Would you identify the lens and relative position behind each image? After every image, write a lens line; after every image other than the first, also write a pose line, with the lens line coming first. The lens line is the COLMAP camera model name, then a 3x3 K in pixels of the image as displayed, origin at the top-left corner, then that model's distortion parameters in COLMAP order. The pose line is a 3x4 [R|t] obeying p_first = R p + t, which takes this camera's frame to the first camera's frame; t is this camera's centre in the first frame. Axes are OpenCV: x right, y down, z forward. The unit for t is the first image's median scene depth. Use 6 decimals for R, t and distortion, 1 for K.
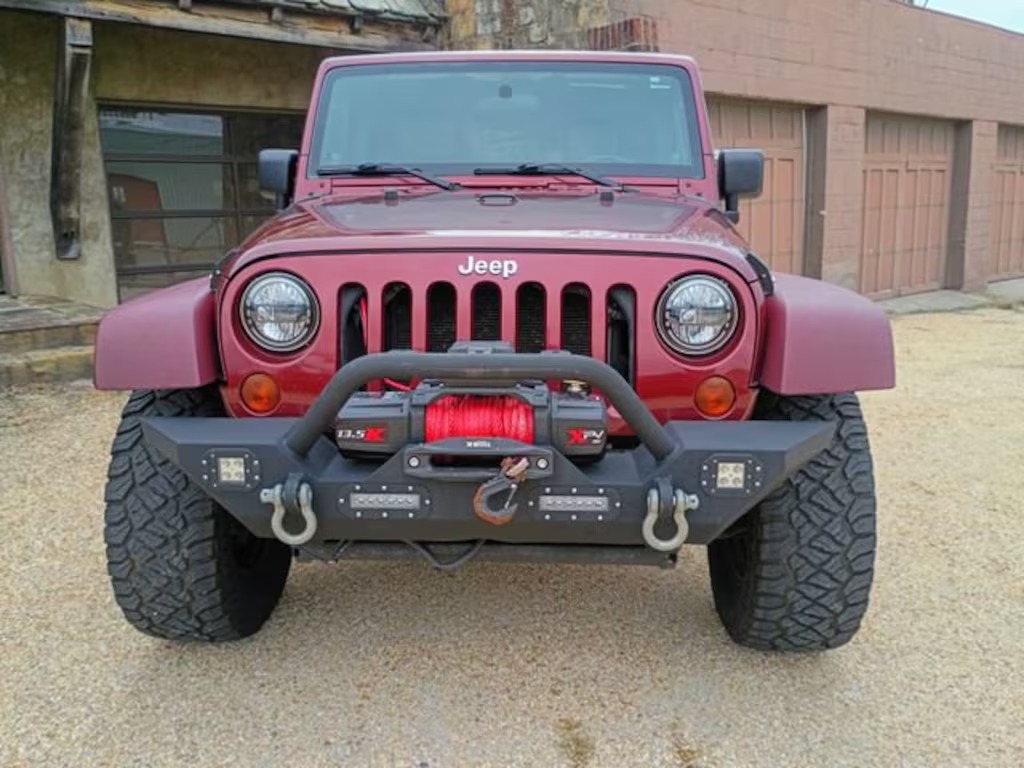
lens RADIAL K [[888.6, 0, 508.4], [0, 888.6, 378.3], [0, 0, 1]] dist [0.063614, -0.081352]
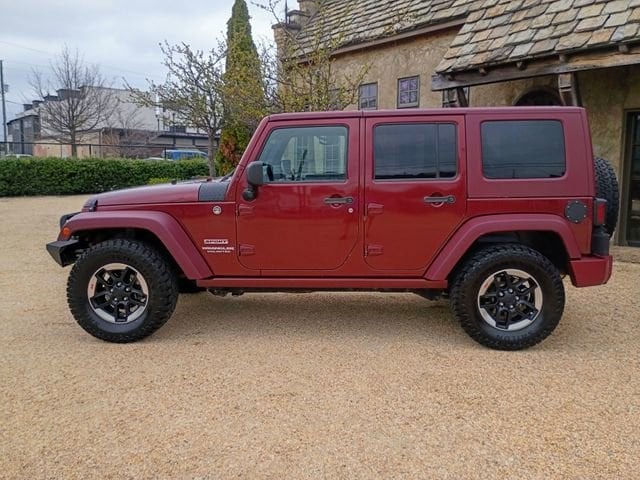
lens RADIAL K [[555.4, 0, 318.7], [0, 555.4, 240.0], [0, 0, 1]] dist [0.063614, -0.081352]
pose [[-0.014943, 0.146990, -0.989025, 1.583806], [-0.191911, 0.970324, 0.147110, -0.311827], [0.981299, 0.192003, 0.013710, 1.222106]]
